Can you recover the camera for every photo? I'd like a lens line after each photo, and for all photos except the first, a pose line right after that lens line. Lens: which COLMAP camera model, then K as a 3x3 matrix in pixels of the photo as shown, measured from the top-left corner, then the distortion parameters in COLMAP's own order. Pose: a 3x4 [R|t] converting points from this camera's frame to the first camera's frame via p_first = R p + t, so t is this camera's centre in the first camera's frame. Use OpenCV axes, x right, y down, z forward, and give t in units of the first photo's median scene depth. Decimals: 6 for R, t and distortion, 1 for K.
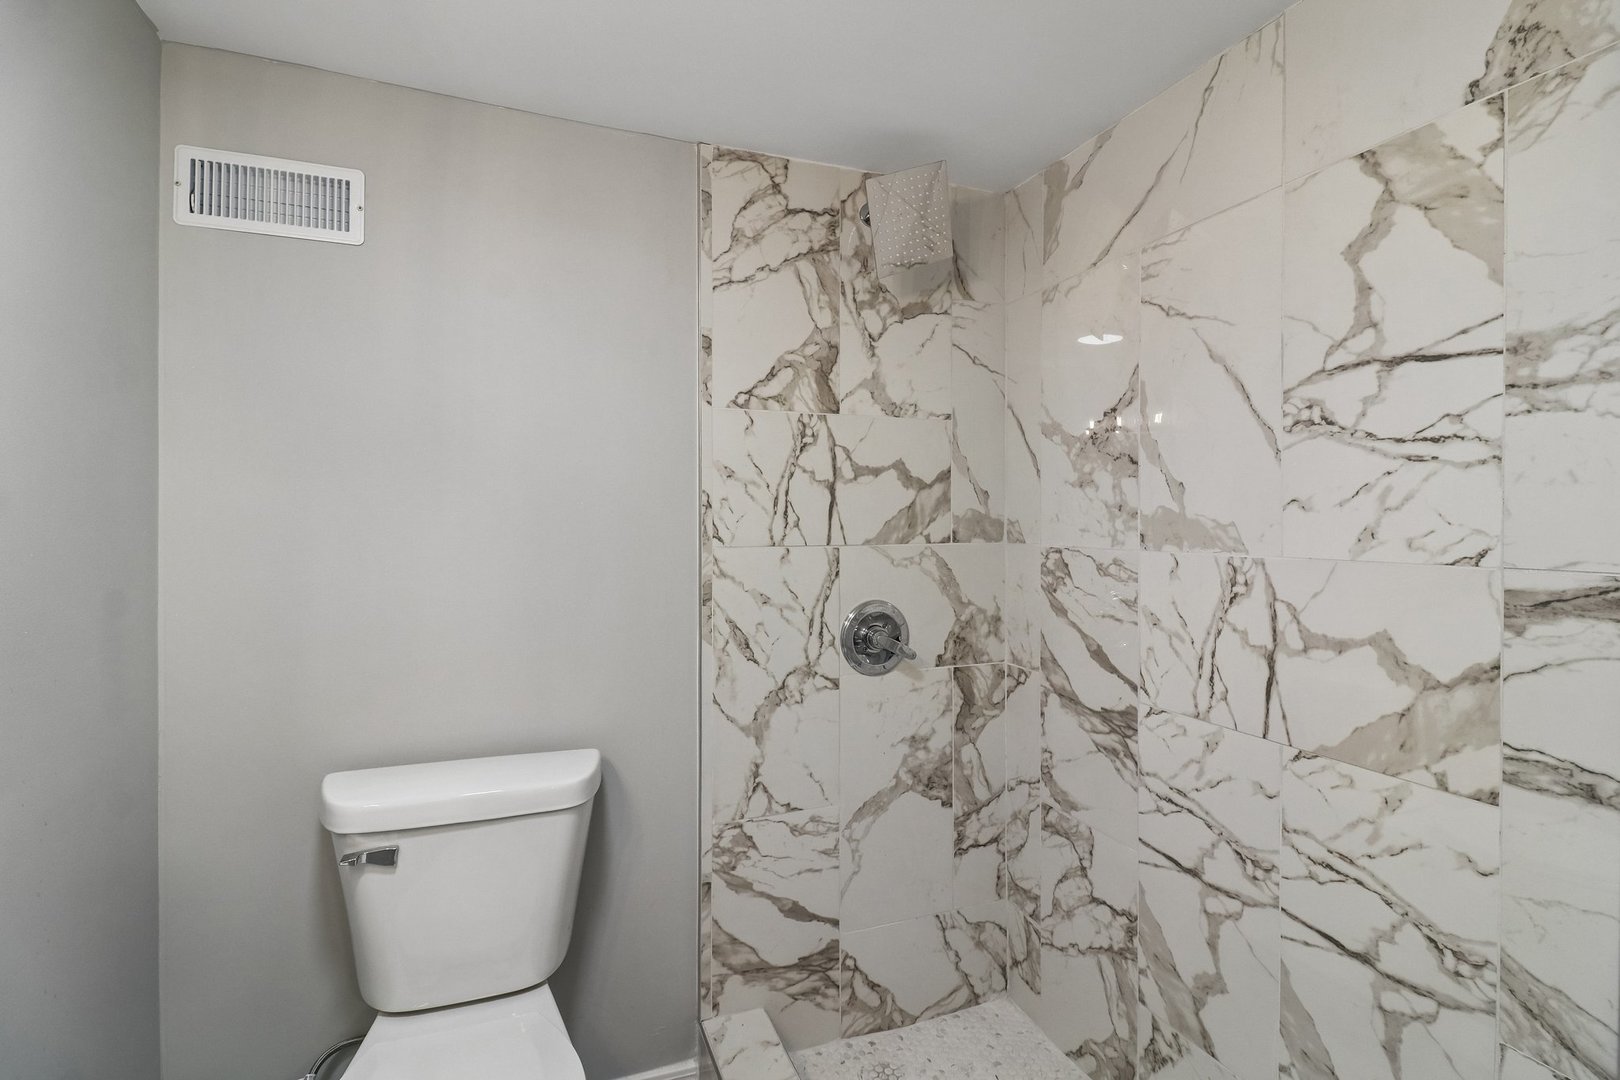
lens RADIAL K [[747.6, 0, 808.7], [0, 747.6, 528.1], [0, 0, 1]] dist [-0.001382, -0.005691]
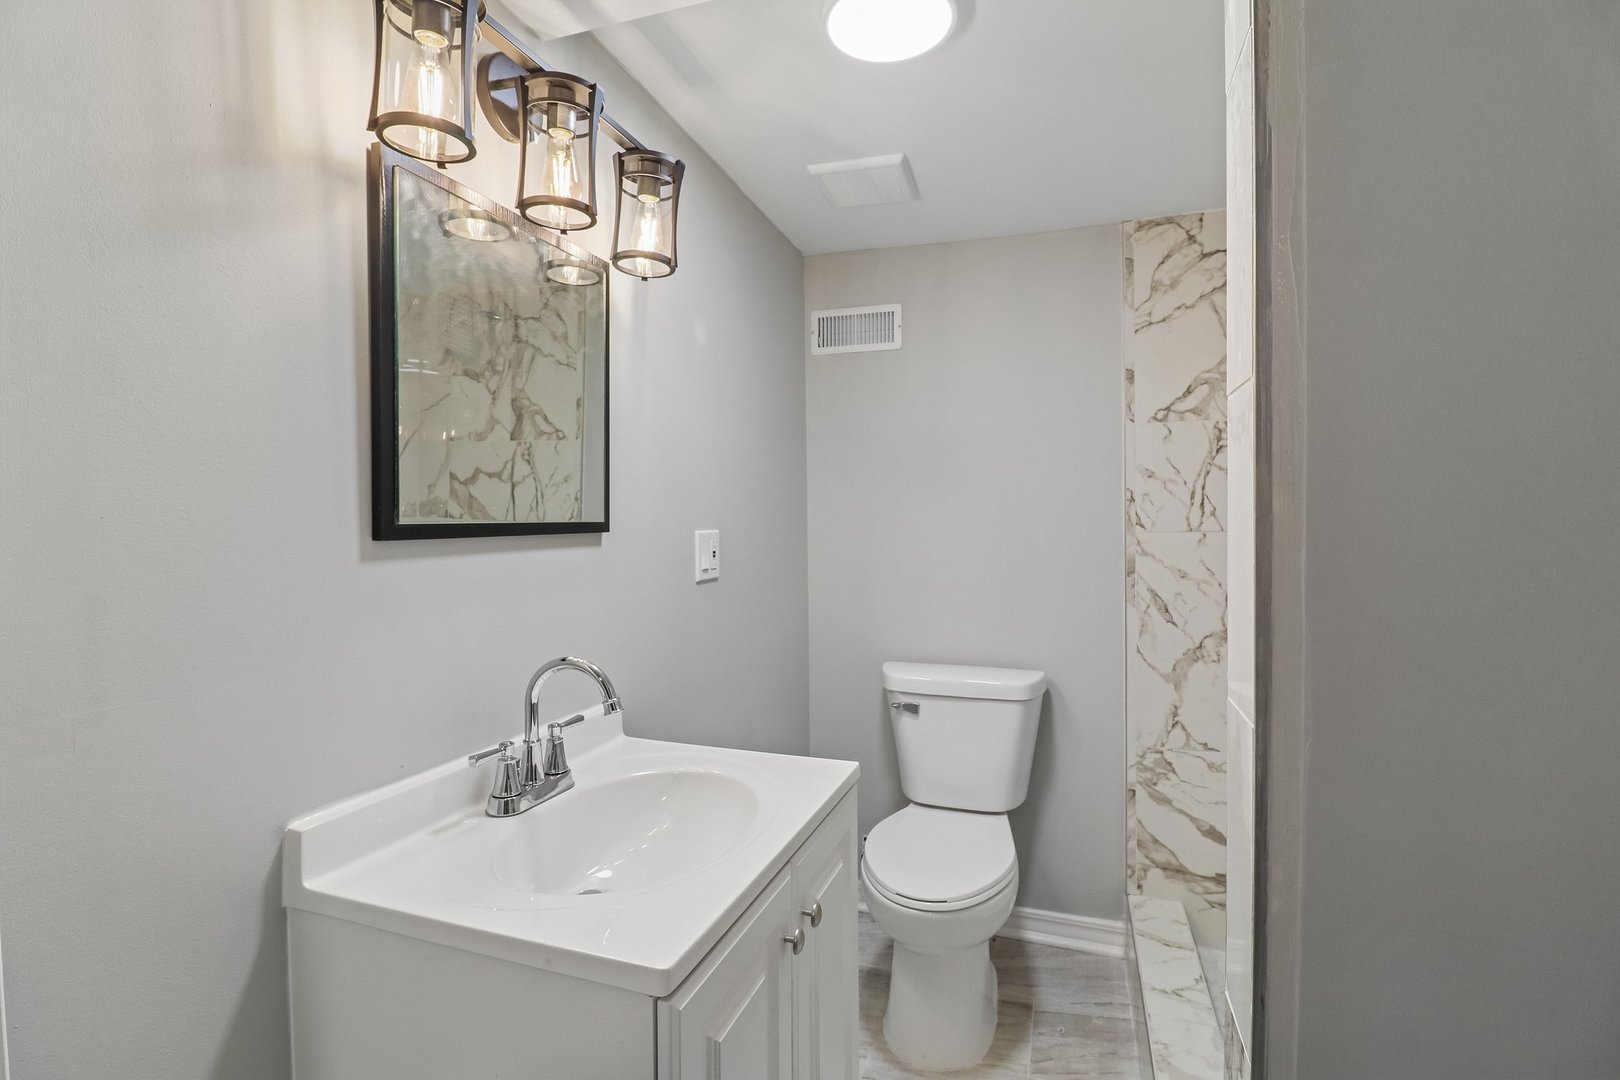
lens RADIAL K [[747.6, 0, 809.9], [0, 747.6, 532.0], [0, 0, 1]] dist [-0.001382, -0.005691]
pose [[0.781717, -0.000180, -0.623634, 0.234013], [0.007515, 0.999930, 0.009131, 0.009221], [0.623589, -0.011824, 0.781663, -0.358280]]
